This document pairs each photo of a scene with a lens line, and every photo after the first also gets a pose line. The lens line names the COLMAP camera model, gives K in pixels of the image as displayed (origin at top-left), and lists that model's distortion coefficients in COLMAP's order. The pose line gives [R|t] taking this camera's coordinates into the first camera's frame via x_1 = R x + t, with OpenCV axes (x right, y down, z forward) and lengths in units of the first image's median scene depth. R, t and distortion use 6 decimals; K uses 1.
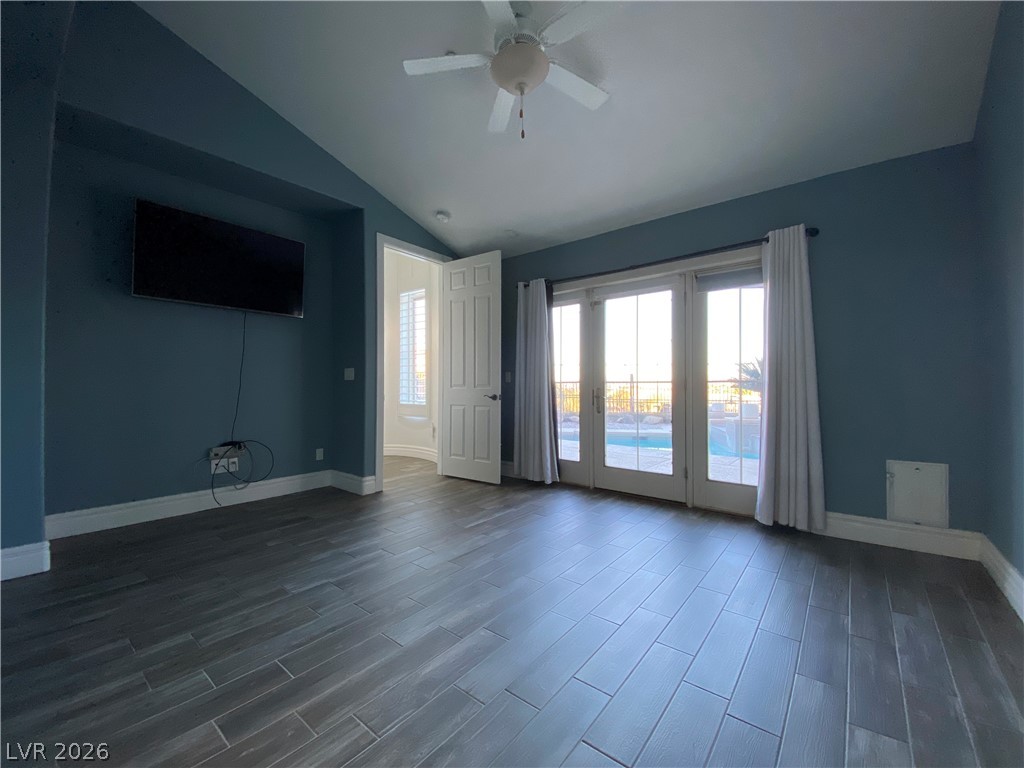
lens RADIAL K [[418.3, 0, 515.7], [0, 418.3, 381.0], [0, 0, 1]] dist [0.003143, -0.003480]
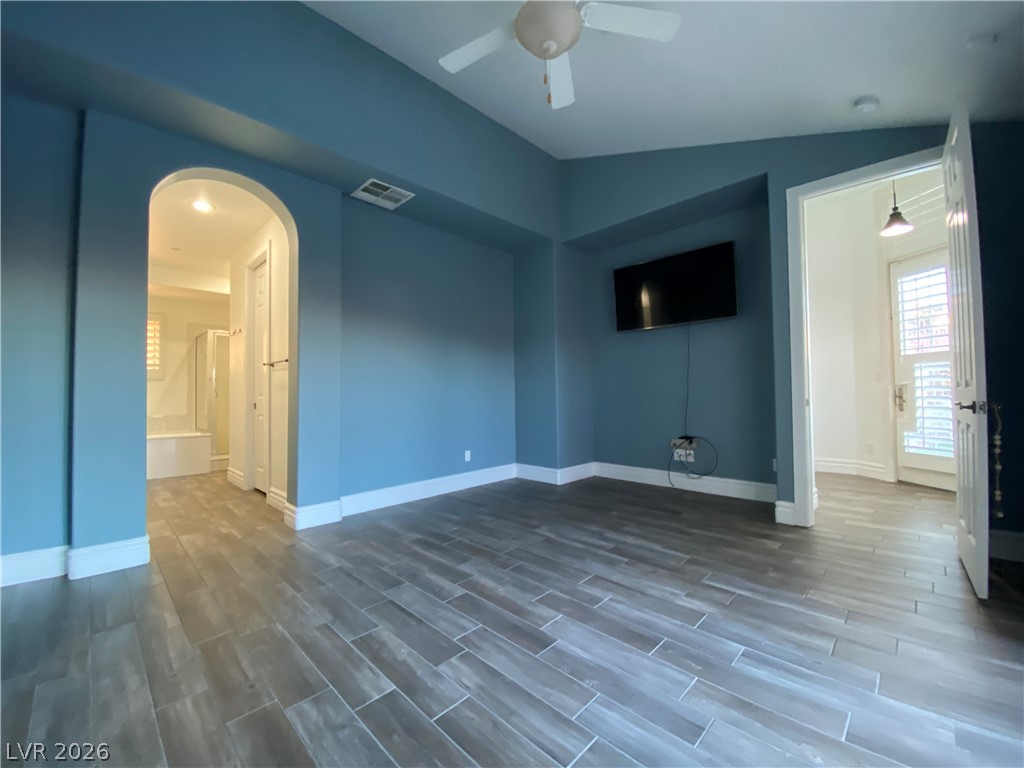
lens RADIAL K [[418.3, 0, 512.0], [0, 418.3, 383.3], [0, 0, 1]] dist [0.003143, -0.003480]
pose [[-0.120591, -0.023670, -0.992420, 0.579341], [0.021809, 0.999411, -0.026487, 0.016672], [0.992463, -0.024838, -0.120004, 0.678504]]
